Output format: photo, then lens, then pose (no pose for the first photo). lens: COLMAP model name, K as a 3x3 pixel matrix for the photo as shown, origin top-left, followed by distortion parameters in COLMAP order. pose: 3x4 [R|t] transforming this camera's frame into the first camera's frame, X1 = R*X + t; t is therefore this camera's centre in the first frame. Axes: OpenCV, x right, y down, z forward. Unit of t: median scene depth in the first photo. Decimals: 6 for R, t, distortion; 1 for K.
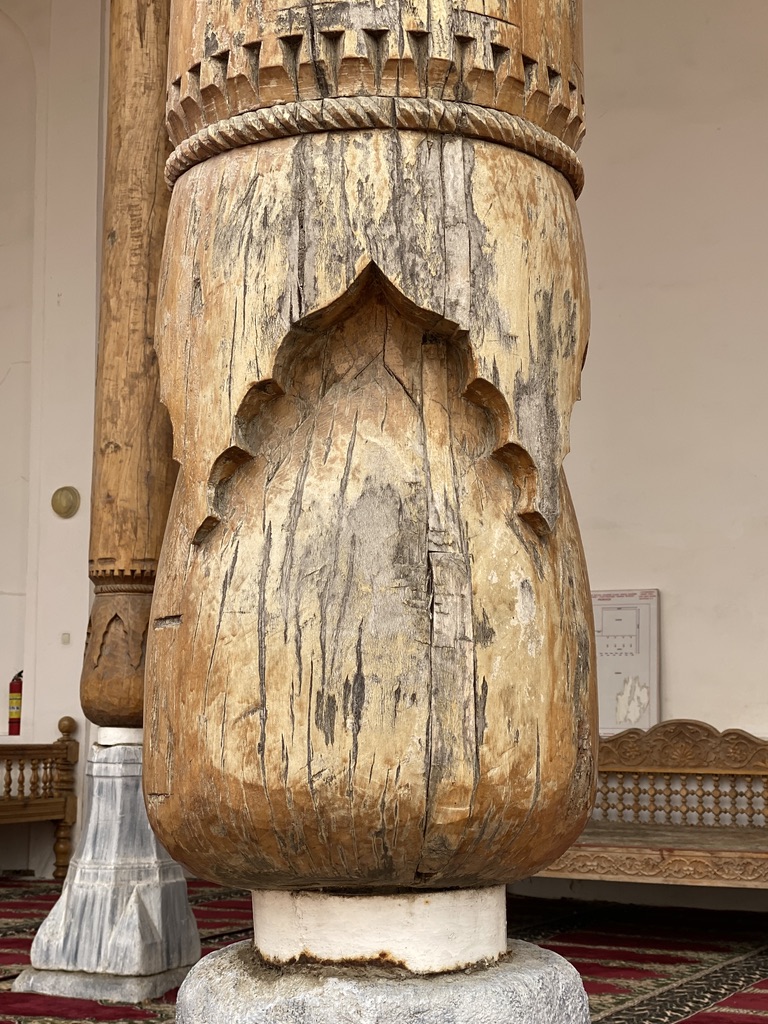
lens RADIAL K [[1718.0, 0, 384.2], [0, 1718.0, 510.2], [0, 0, 1]] dist [0.073855, 0.000000]
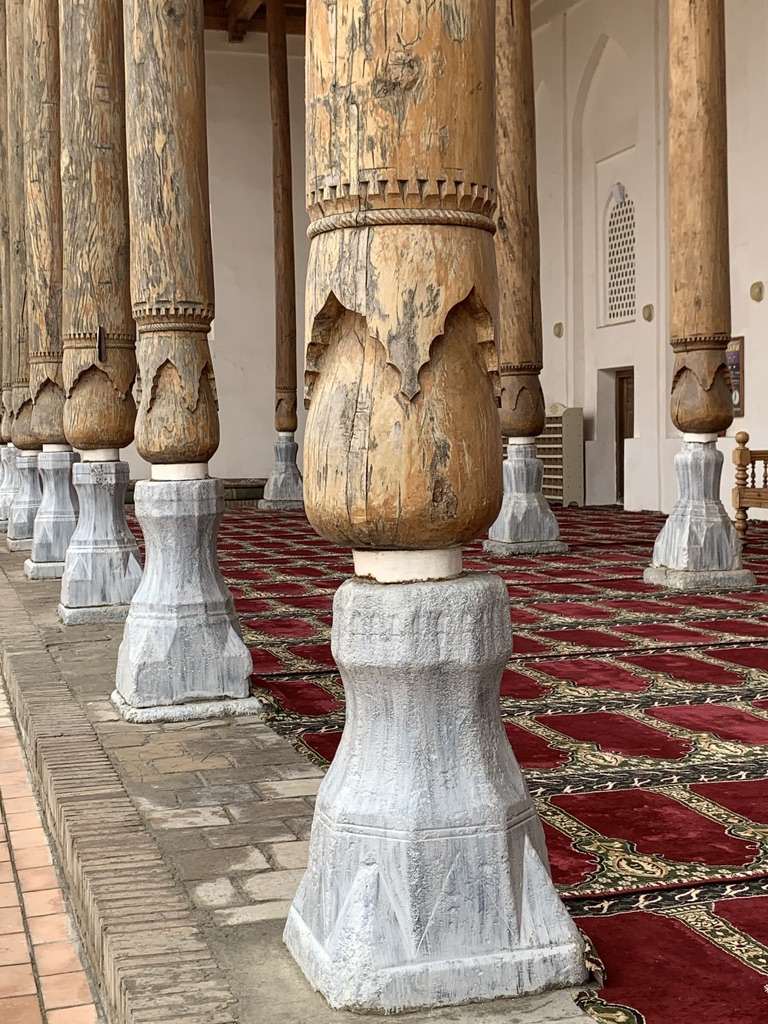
lens RADIAL K [[1547.7, 0, 384.2], [0, 1547.7, 512.6], [0, 0, 1]] dist [0.111981, 0.000000]
pose [[0.692763, 0.027176, -0.720653, 1.585361], [0.117972, 0.981558, 0.150420, -0.155764], [0.711451, -0.189222, 0.676781, -0.454213]]
